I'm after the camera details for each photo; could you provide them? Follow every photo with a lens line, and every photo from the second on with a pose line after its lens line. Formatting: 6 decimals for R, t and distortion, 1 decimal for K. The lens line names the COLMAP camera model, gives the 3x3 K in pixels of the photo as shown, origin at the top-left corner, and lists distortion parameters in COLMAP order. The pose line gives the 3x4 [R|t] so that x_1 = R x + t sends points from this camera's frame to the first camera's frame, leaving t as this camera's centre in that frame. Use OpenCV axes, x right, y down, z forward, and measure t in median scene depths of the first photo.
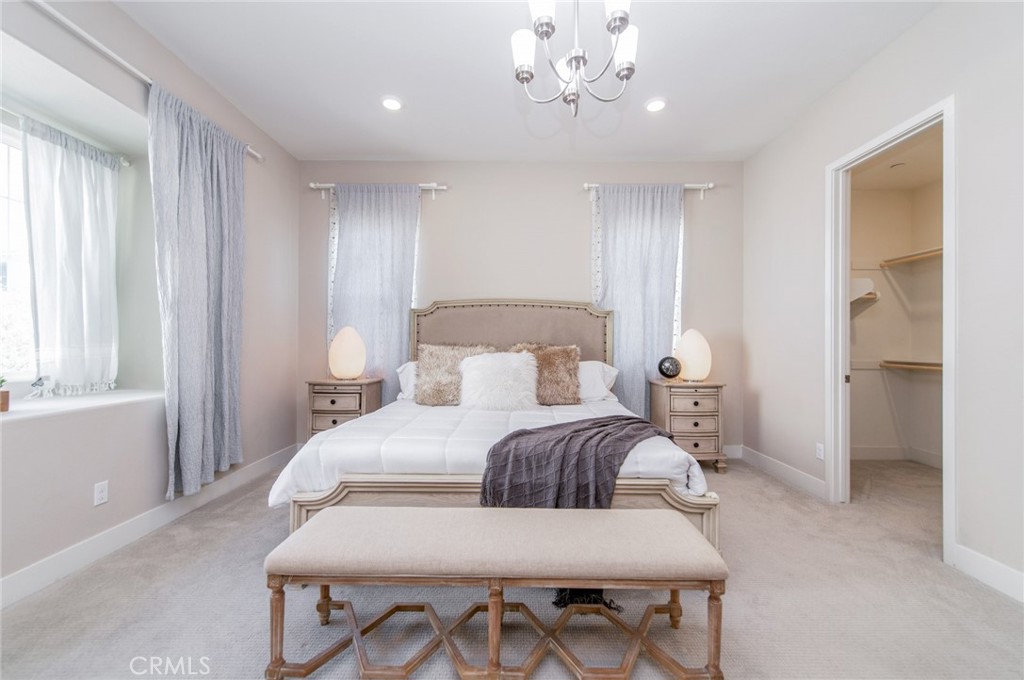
lens RADIAL K [[400.6, 0, 512.3], [0, 400.6, 345.2], [0, 0, 1]] dist [0.017033, -0.004656]
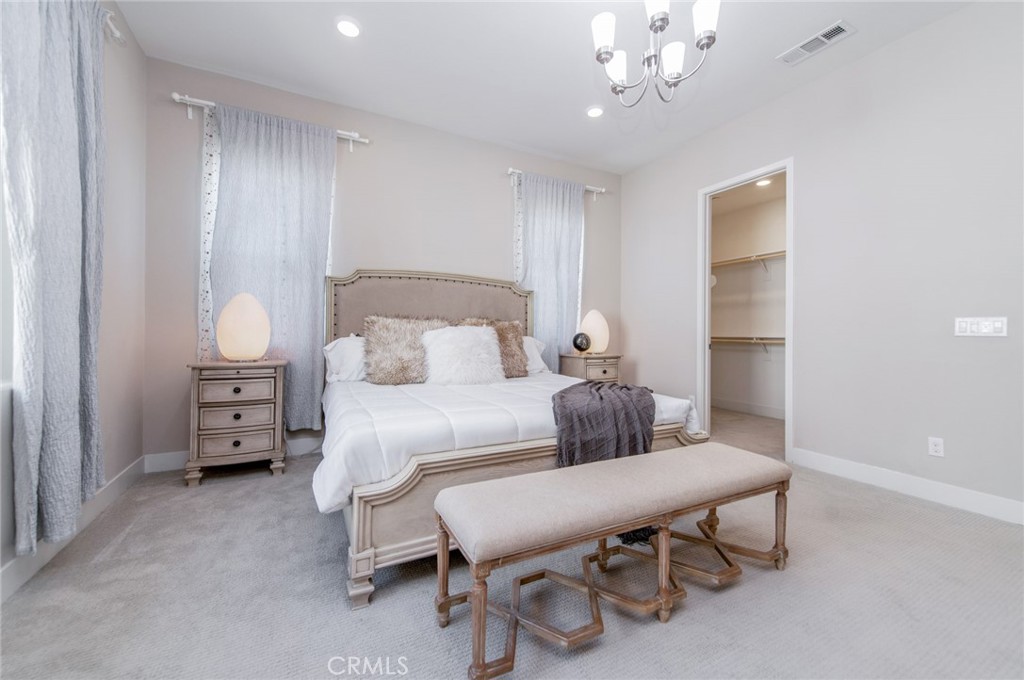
lens RADIAL K [[400.6, 0, 506.1], [0, 400.6, 335.0], [0, 0, 1]] dist [0.017033, -0.004656]
pose [[0.885730, 0.000576, 0.464200, -0.356919], [-0.002135, 0.999994, 0.002832, 0.033956], [-0.464196, -0.003500, 0.885726, 0.087528]]
